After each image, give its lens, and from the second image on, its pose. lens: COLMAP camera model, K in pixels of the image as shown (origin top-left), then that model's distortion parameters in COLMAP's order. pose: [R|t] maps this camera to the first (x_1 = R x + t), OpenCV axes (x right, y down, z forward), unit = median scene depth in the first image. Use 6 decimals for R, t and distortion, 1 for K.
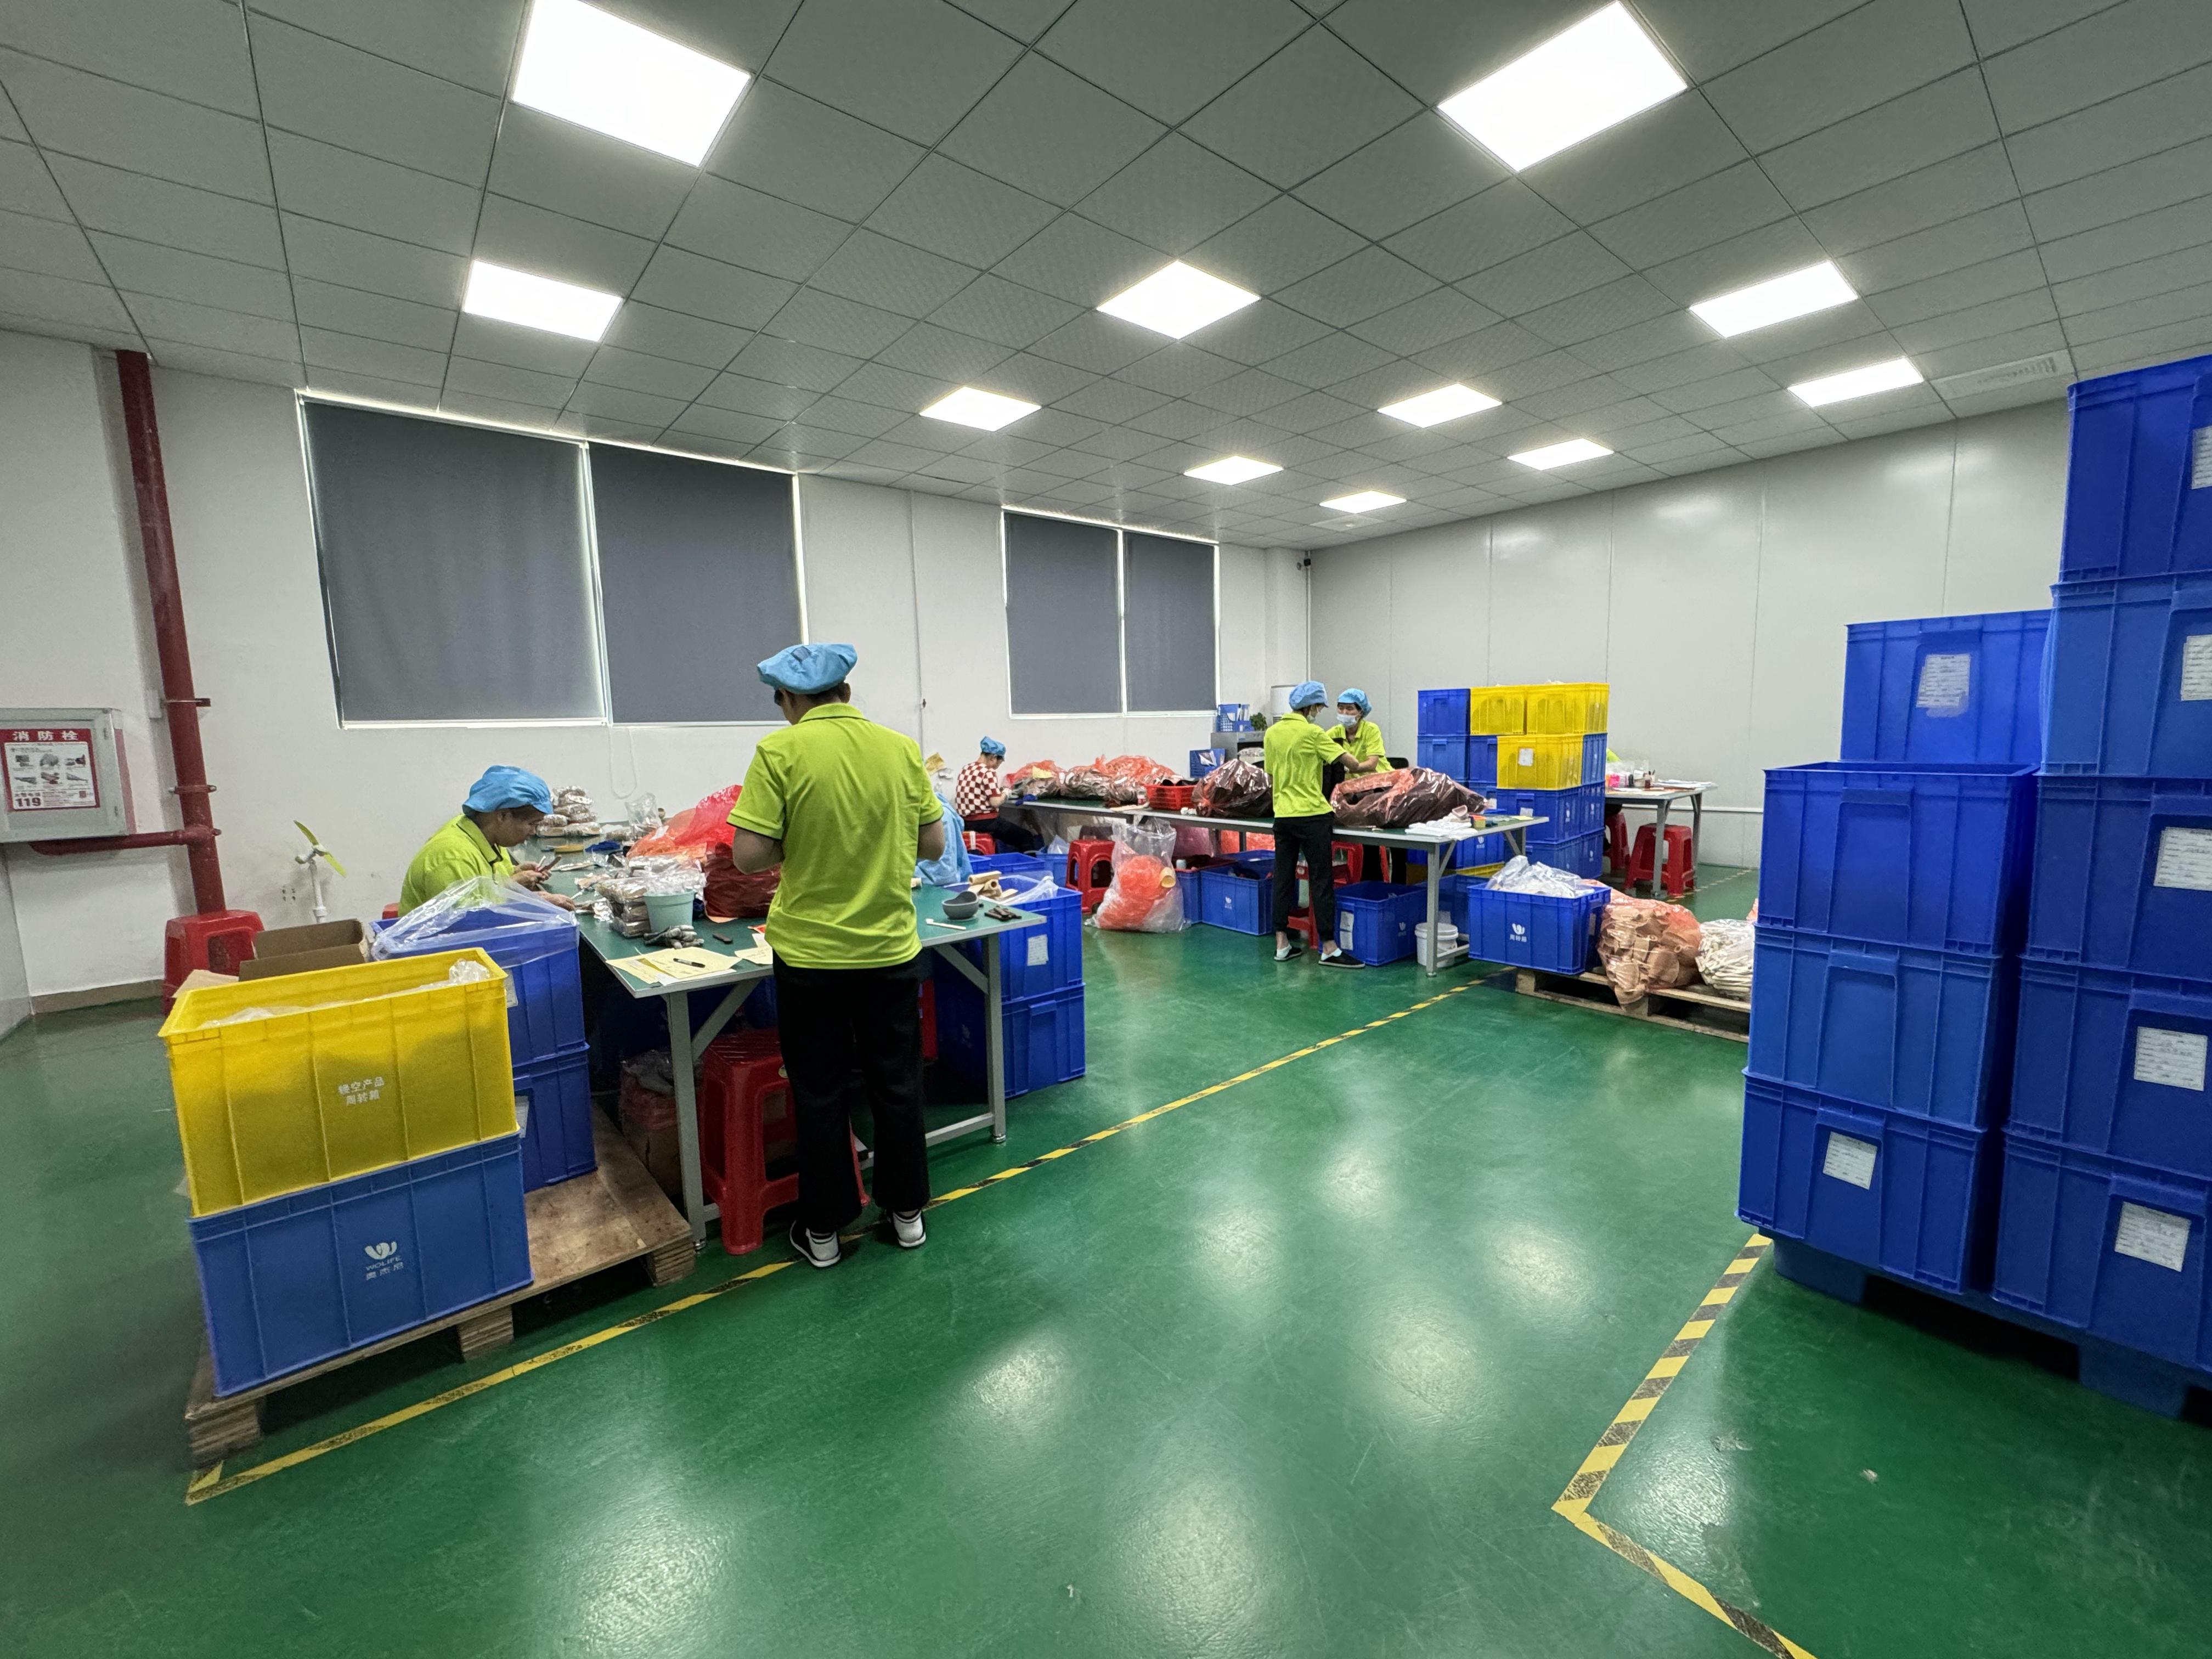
lens RADIAL K [[894.1, 0, 1115.8], [0, 894.1, 832.0], [0, 0, 1]] dist [0.000139, -0.000347]
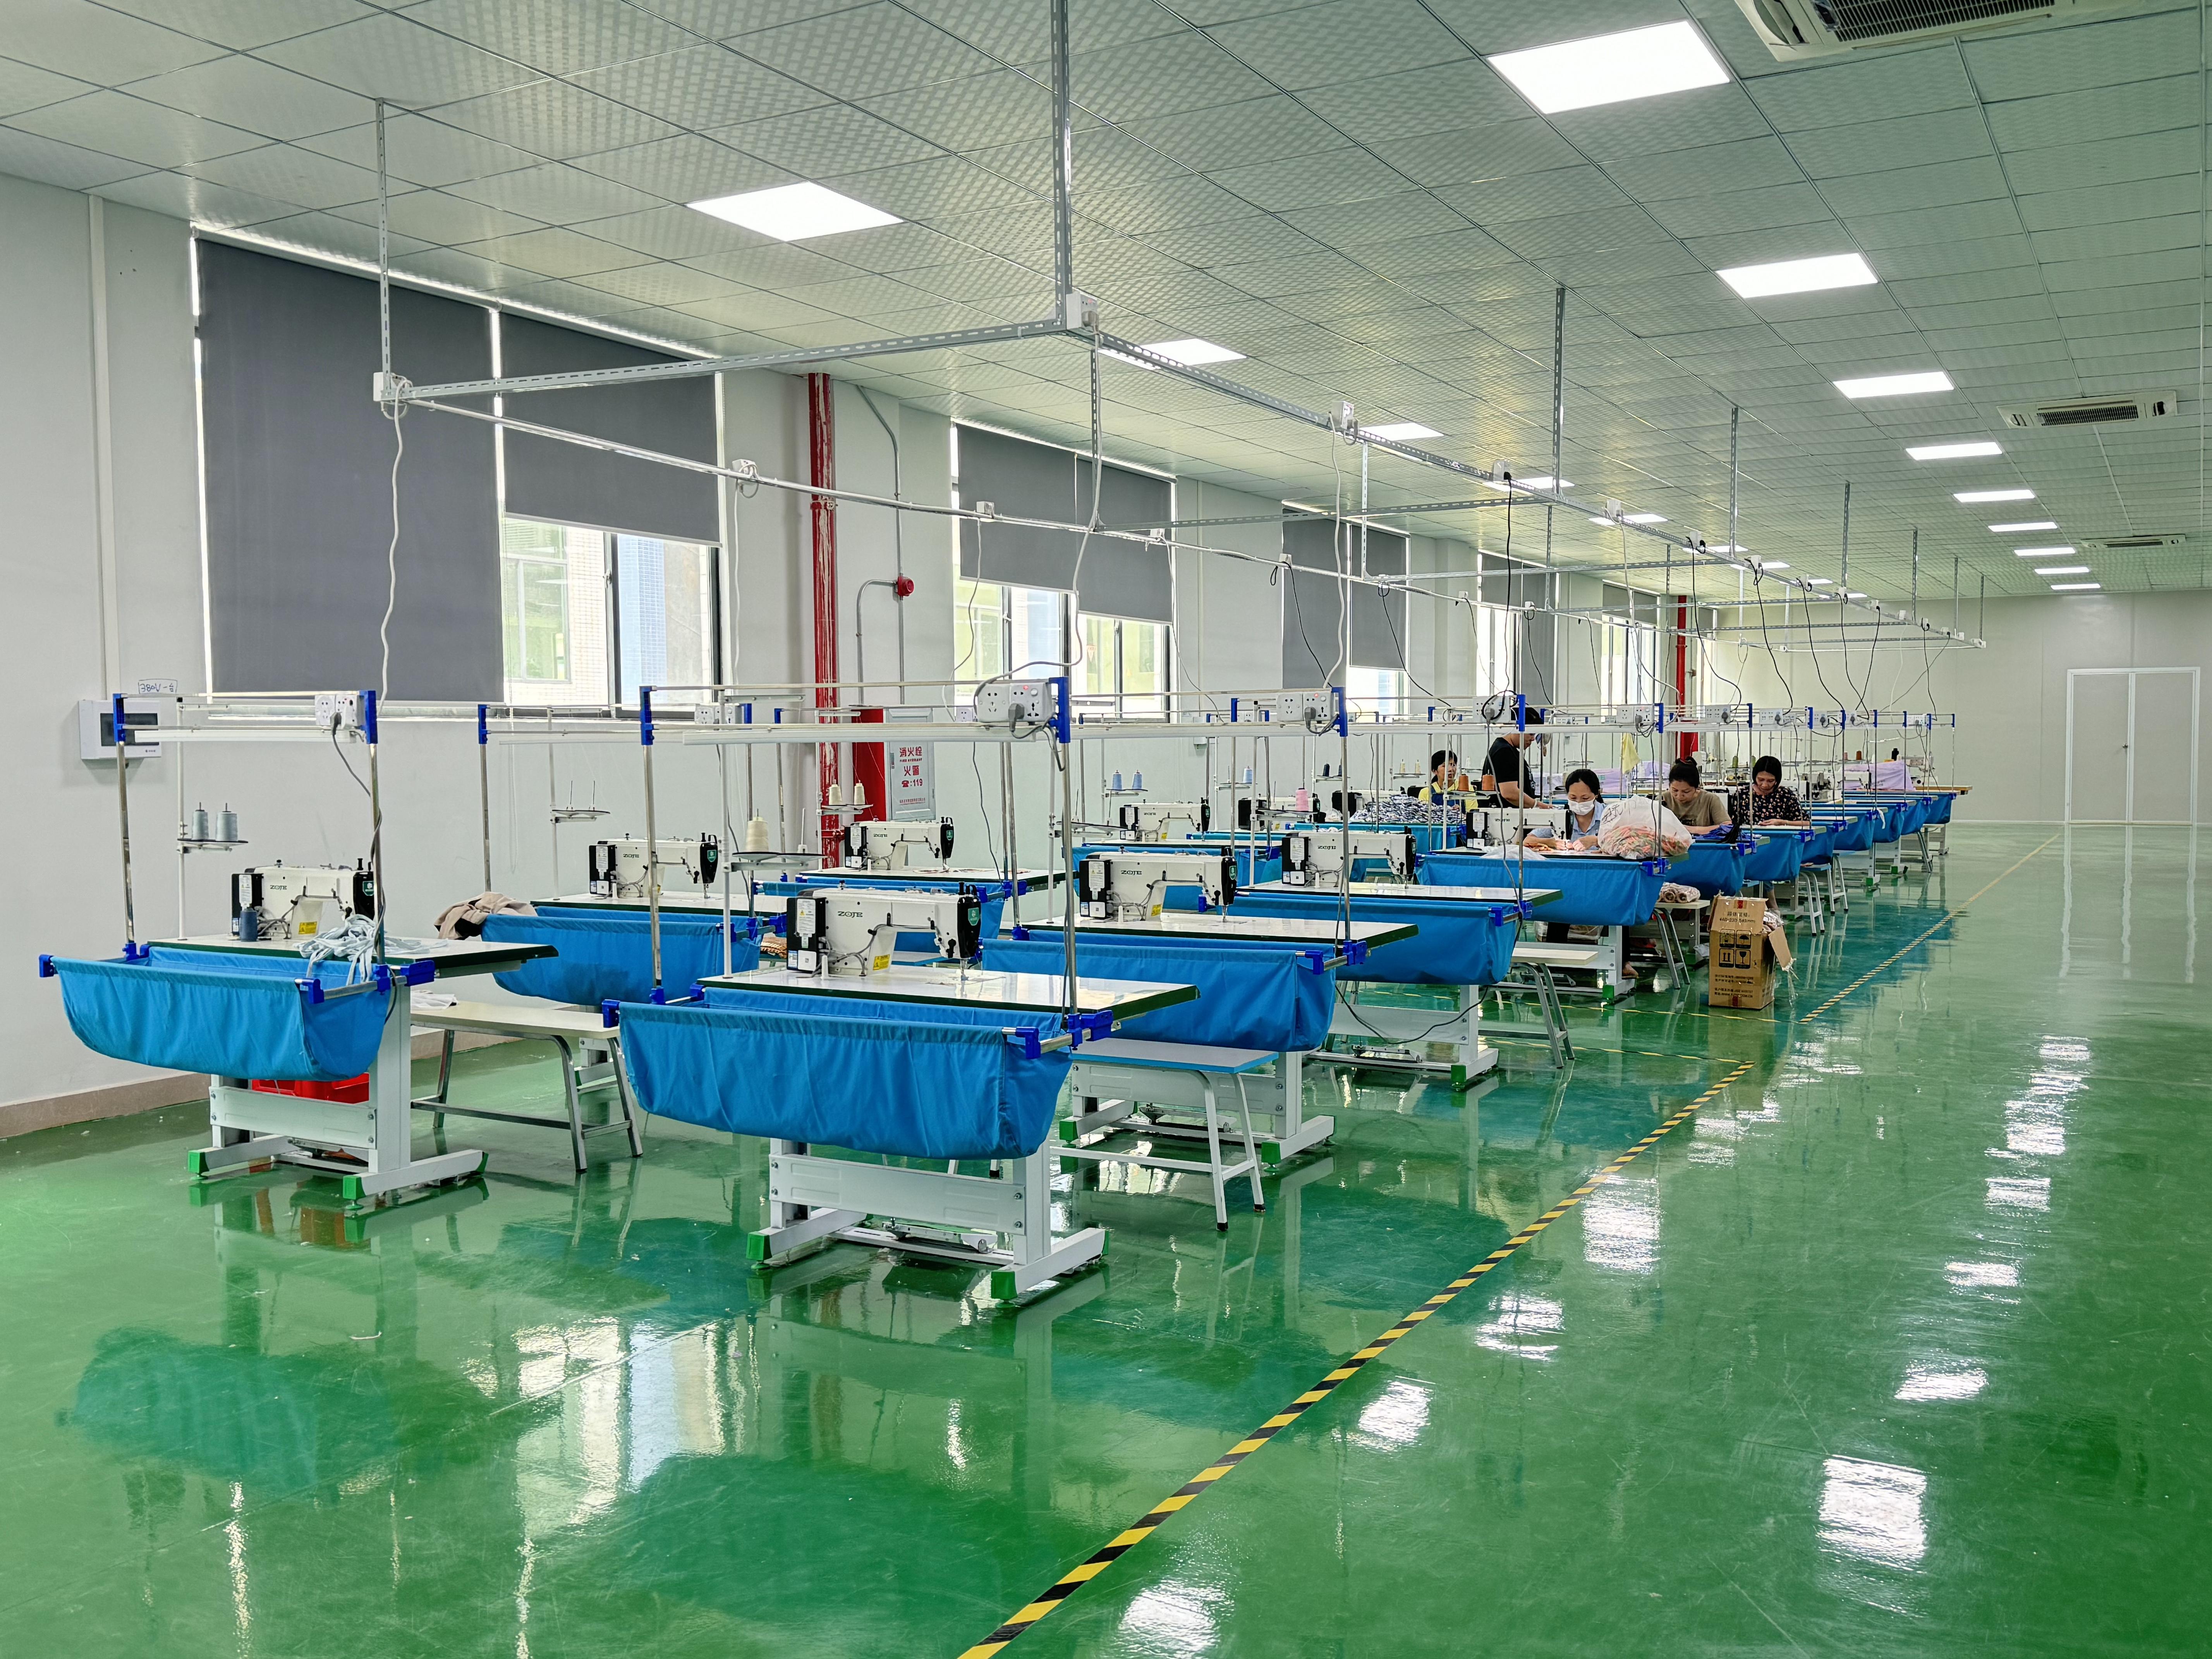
lens RADIAL K [[1927.5, 0, 1102.8], [0, 1927.5, 833.5], [0, 0, 1]] dist [0.013813, 0.009268]
pose [[0.934357, 0.008492, 0.356238, -0.511232], [0.015032, 0.997887, -0.063214, 0.072603], [-0.356022, 0.064419, 0.932254, -0.452742]]
